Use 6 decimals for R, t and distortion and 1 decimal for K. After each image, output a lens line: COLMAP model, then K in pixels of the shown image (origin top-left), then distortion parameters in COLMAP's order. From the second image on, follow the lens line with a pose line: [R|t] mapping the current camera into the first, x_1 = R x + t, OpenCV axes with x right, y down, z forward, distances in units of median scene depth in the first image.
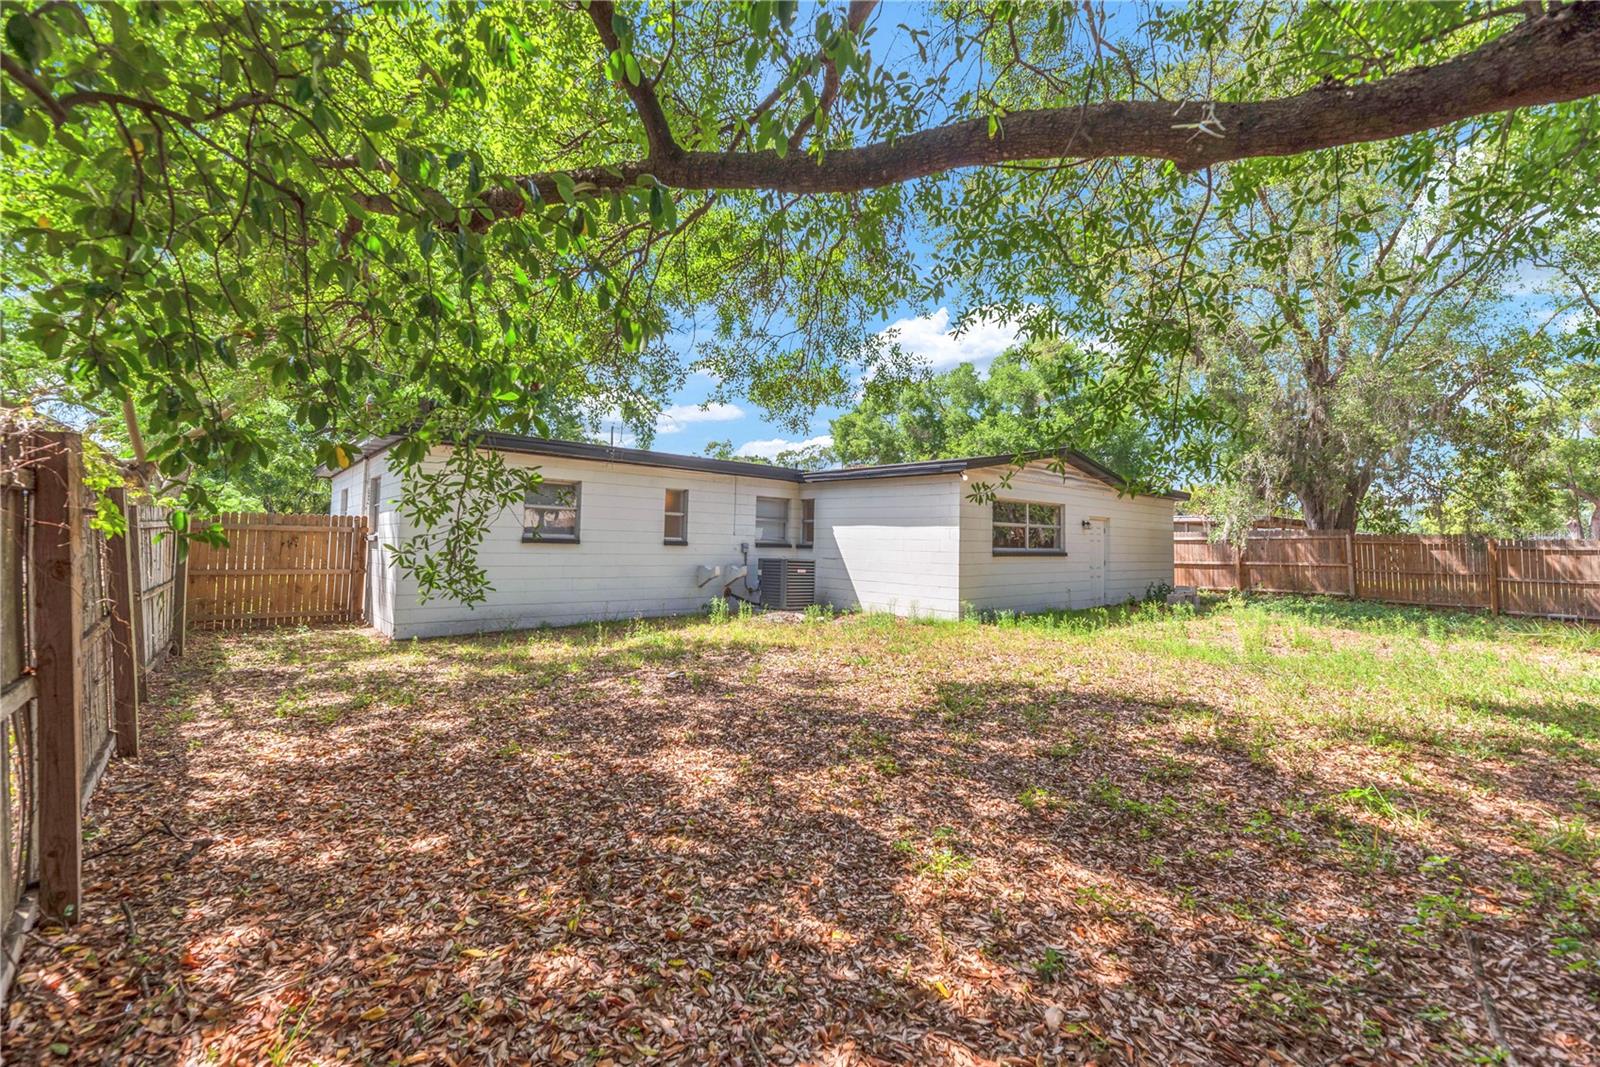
lens RADIAL K [[672.0, 0, 800.0], [0, 672.0, 533.5], [0, 0, 1]] dist [0.000165, 0.000073]
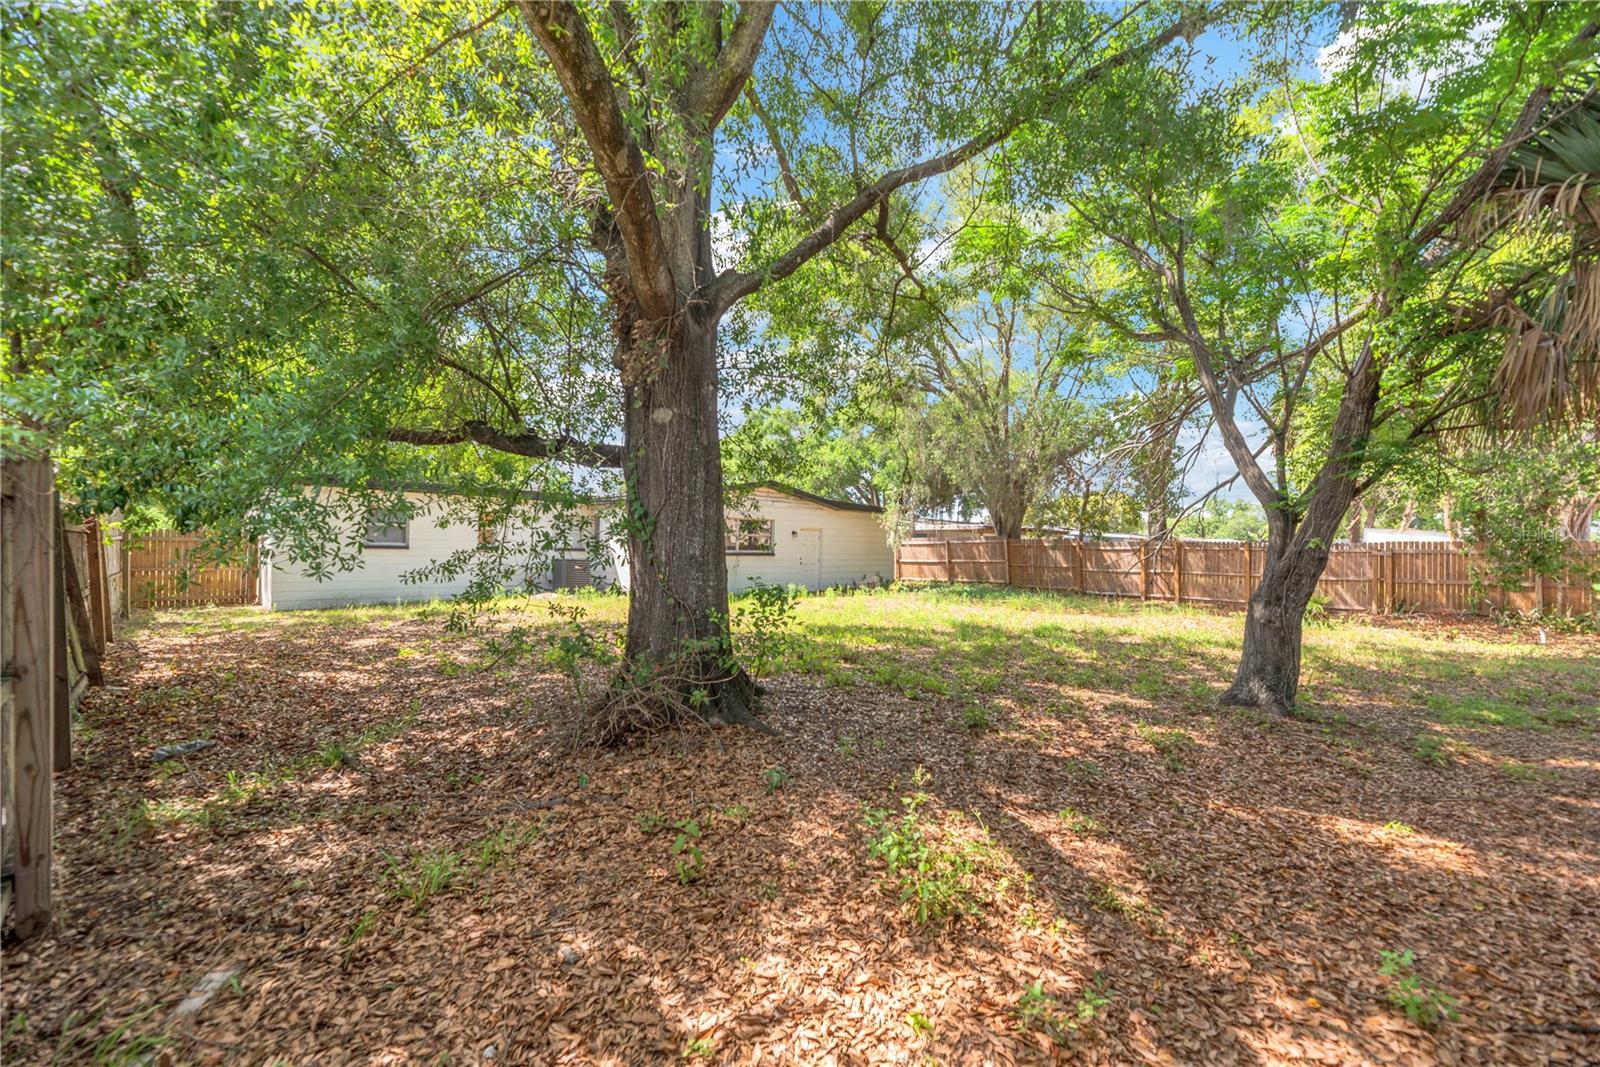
lens RADIAL K [[653.7, 0, 800.8], [0, 653.7, 536.0], [0, 0, 1]] dist [-0.000228, -0.000071]
pose [[0.998151, -0.005010, 0.060577, 0.495330], [0.005214, 0.999981, -0.003219, -0.004981], [-0.060560, 0.003529, 0.998158, -0.549377]]
